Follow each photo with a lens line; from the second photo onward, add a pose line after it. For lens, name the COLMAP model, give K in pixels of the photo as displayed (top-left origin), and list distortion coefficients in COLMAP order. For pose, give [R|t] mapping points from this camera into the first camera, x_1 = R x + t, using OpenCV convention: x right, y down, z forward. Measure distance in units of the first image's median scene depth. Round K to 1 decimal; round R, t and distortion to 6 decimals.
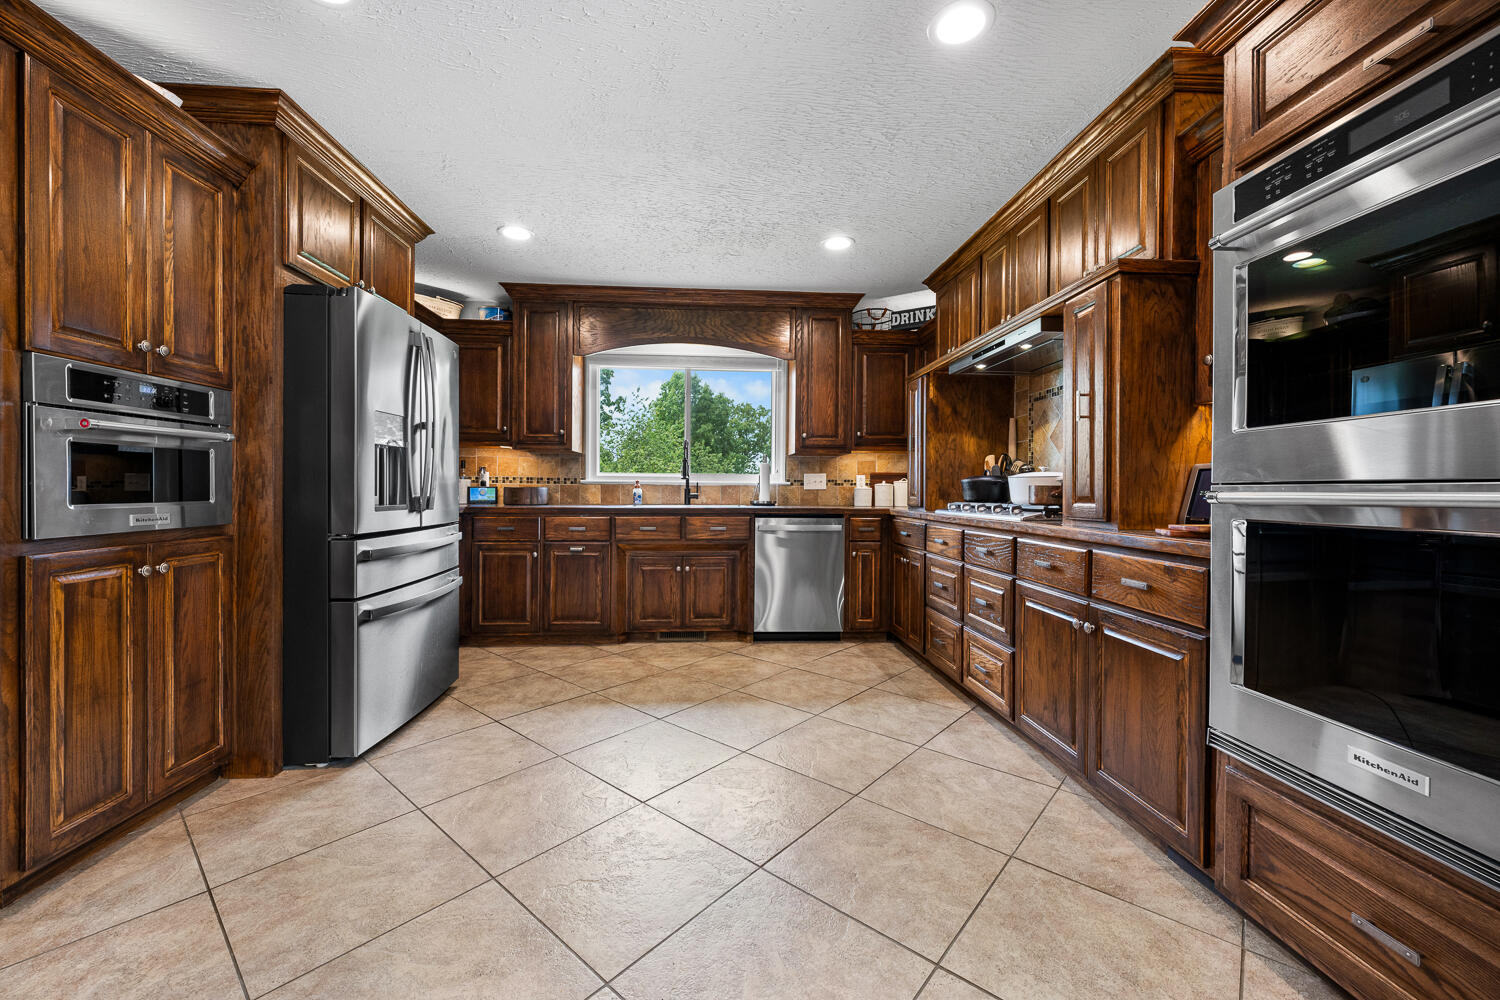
lens RADIAL K [[599.5, 0, 740.6], [0, 599.5, 492.4], [0, 0, 1]] dist [-0.000939, -0.000111]
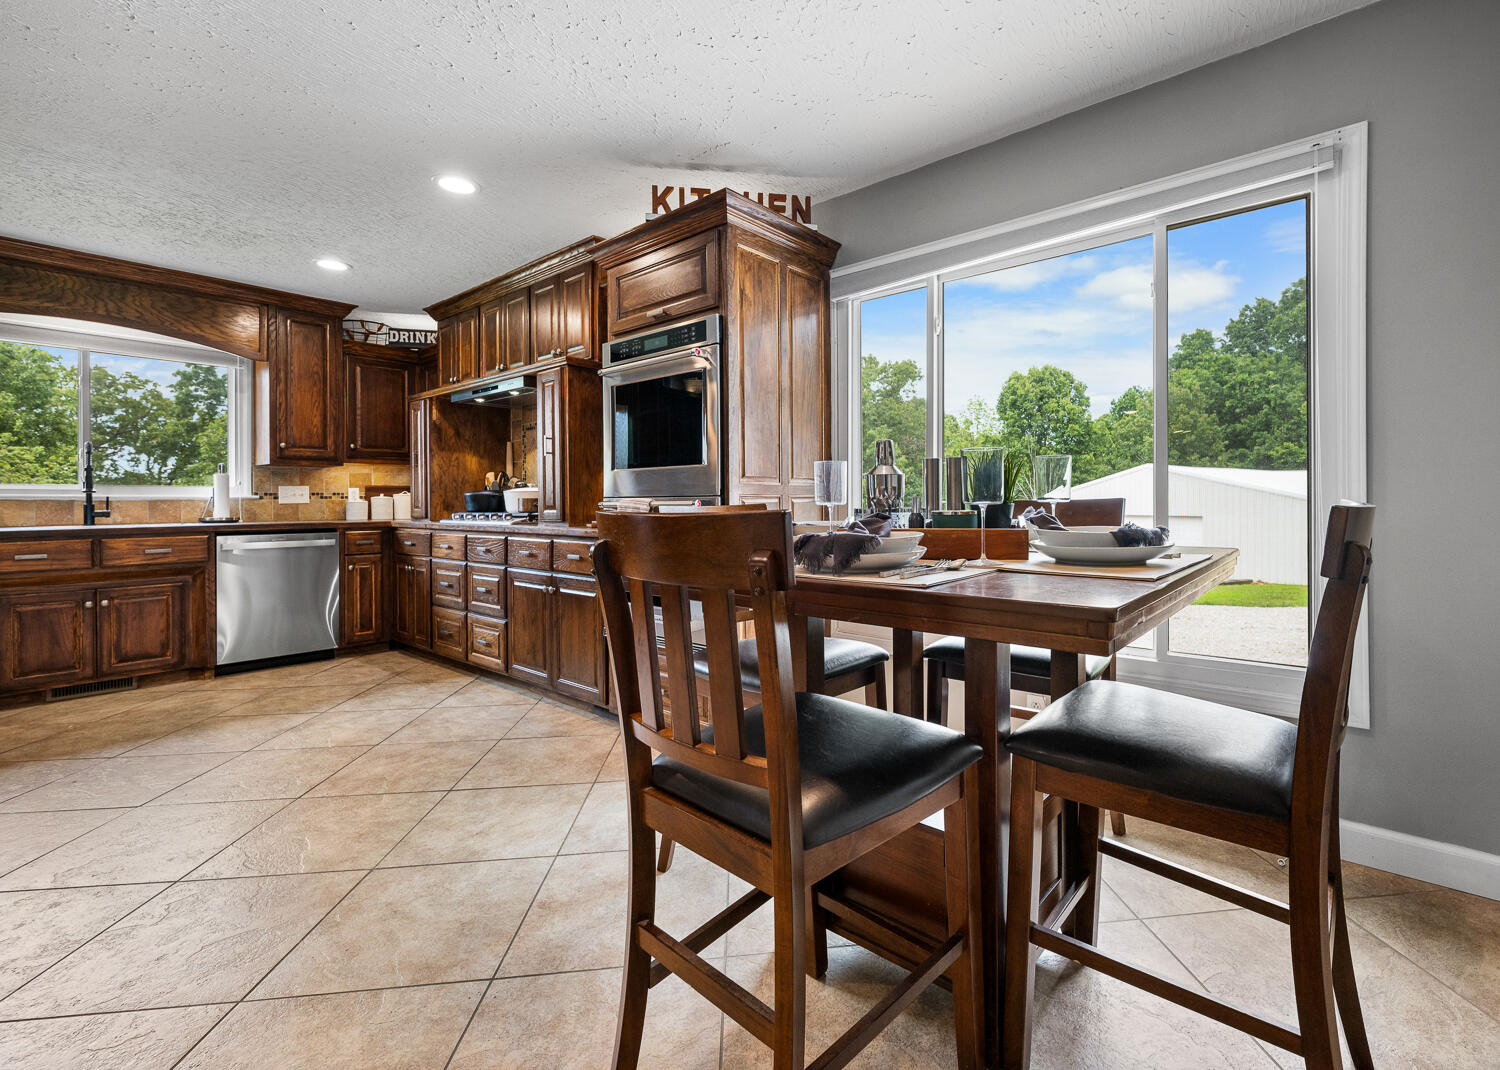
lens RADIAL K [[673.7, 0, 830.4], [0, 673.7, 502.6], [0, 0, 1]] dist [0.002827, -0.000551]
pose [[0.663556, -0.012099, 0.748029, -0.122294], [0.013508, 0.999900, 0.004191, 0.000551], [-0.748005, 0.007323, 0.663653, -0.350741]]
